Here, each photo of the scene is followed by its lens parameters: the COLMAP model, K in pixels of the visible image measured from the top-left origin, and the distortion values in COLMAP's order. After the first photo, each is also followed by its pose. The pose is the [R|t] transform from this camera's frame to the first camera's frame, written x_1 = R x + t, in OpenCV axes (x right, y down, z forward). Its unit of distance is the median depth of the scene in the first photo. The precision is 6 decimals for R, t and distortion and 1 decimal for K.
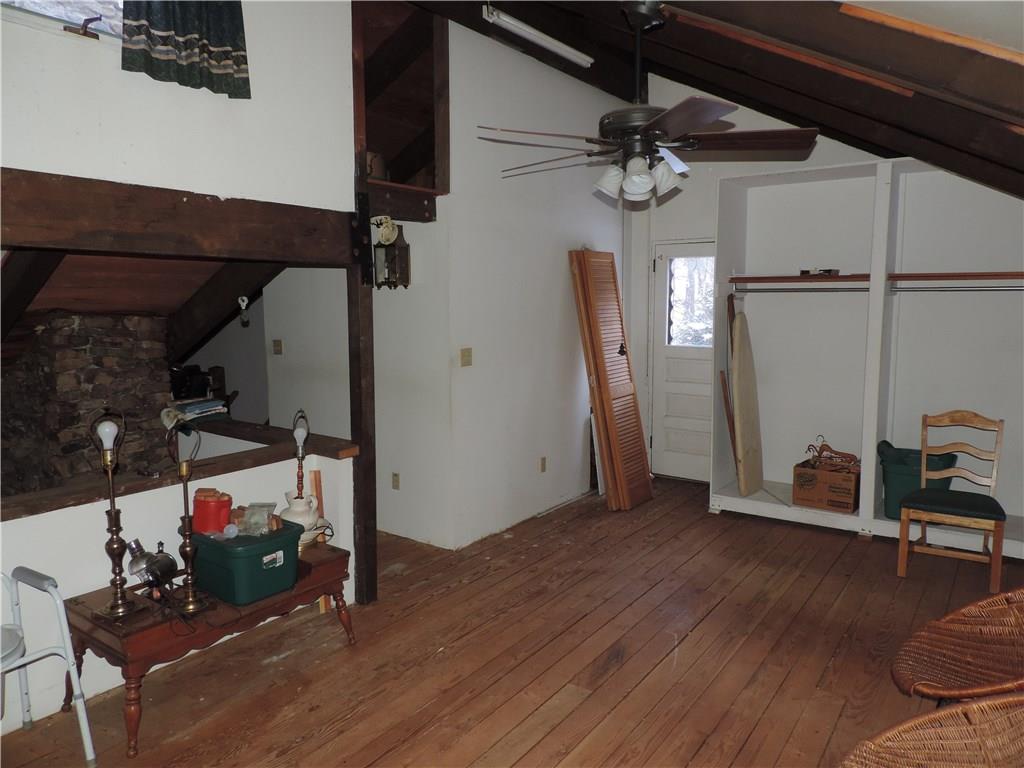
lens RADIAL K [[728.4, 0, 516.2], [0, 728.4, 388.1], [0, 0, 1]] dist [-0.013853, -0.007450]
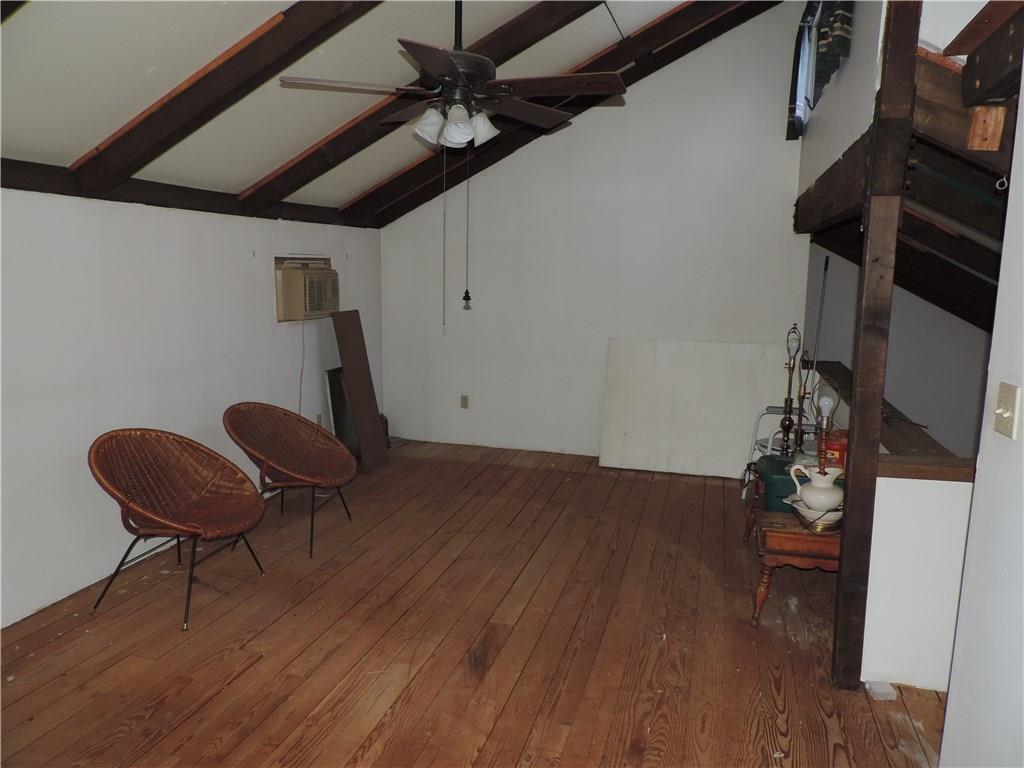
lens RADIAL K [[728.4, 0, 516.2], [0, 728.4, 388.1], [0, 0, 1]] dist [-0.013853, -0.007450]
pose [[-0.943638, 0.044110, -0.328027, 0.383373], [-0.052817, 0.958311, 0.280802, -0.199458], [0.326738, 0.282300, -0.901969, 1.792525]]
